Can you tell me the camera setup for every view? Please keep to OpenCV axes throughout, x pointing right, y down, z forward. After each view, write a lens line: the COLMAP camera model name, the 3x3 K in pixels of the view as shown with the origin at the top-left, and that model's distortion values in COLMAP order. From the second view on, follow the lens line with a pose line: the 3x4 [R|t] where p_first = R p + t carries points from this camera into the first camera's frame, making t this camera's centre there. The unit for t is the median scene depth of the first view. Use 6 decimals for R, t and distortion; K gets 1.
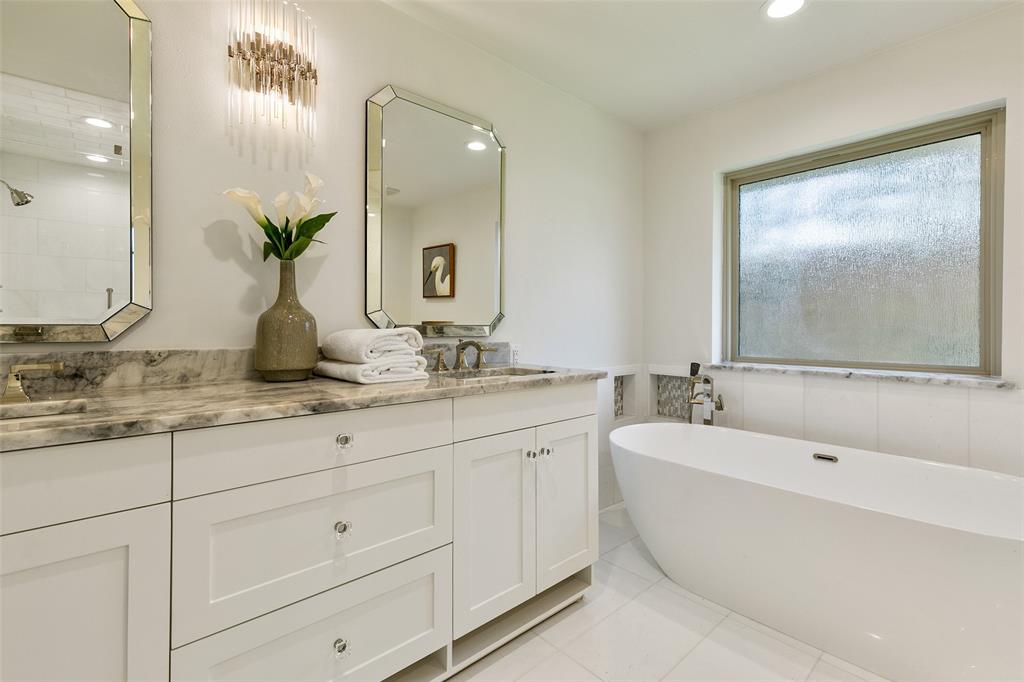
lens RADIAL K [[464.6, 0, 512.2], [0, 464.6, 335.9], [0, 0, 1]] dist [0.005906, 0.000422]
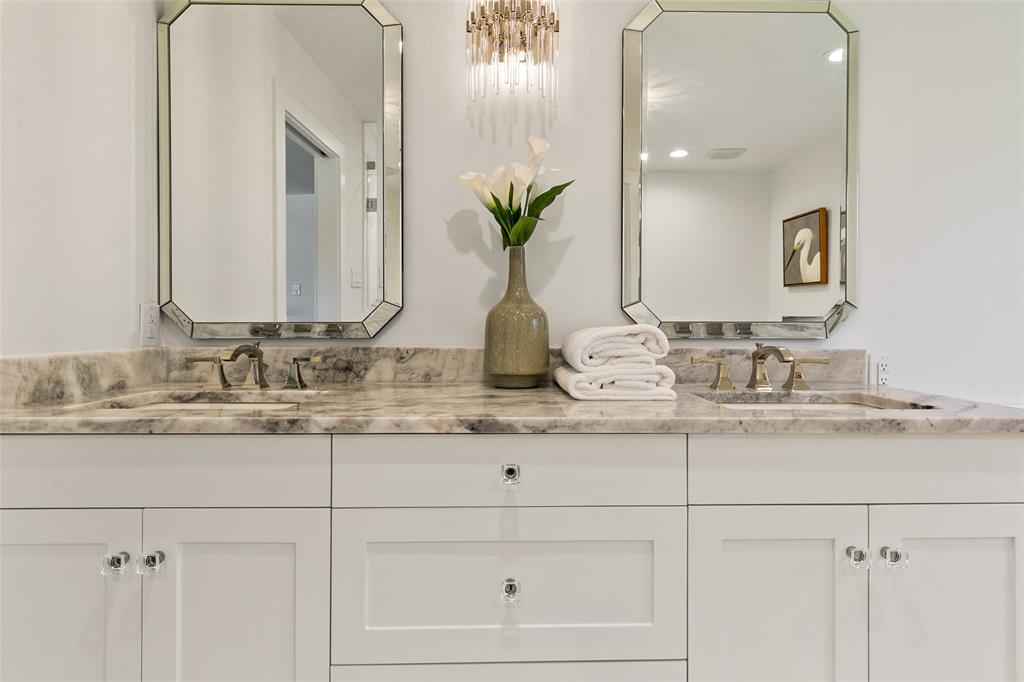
lens RADIAL K [[535.2, 0, 508.6], [0, 535.2, 332.3], [0, 0, 1]] dist [0.001494, 0.000394]
pose [[0.754011, 0.007571, -0.656819, 0.153532], [-0.013444, 0.999902, -0.003908, -0.000579], [0.656725, 0.011777, 0.754038, 0.253798]]
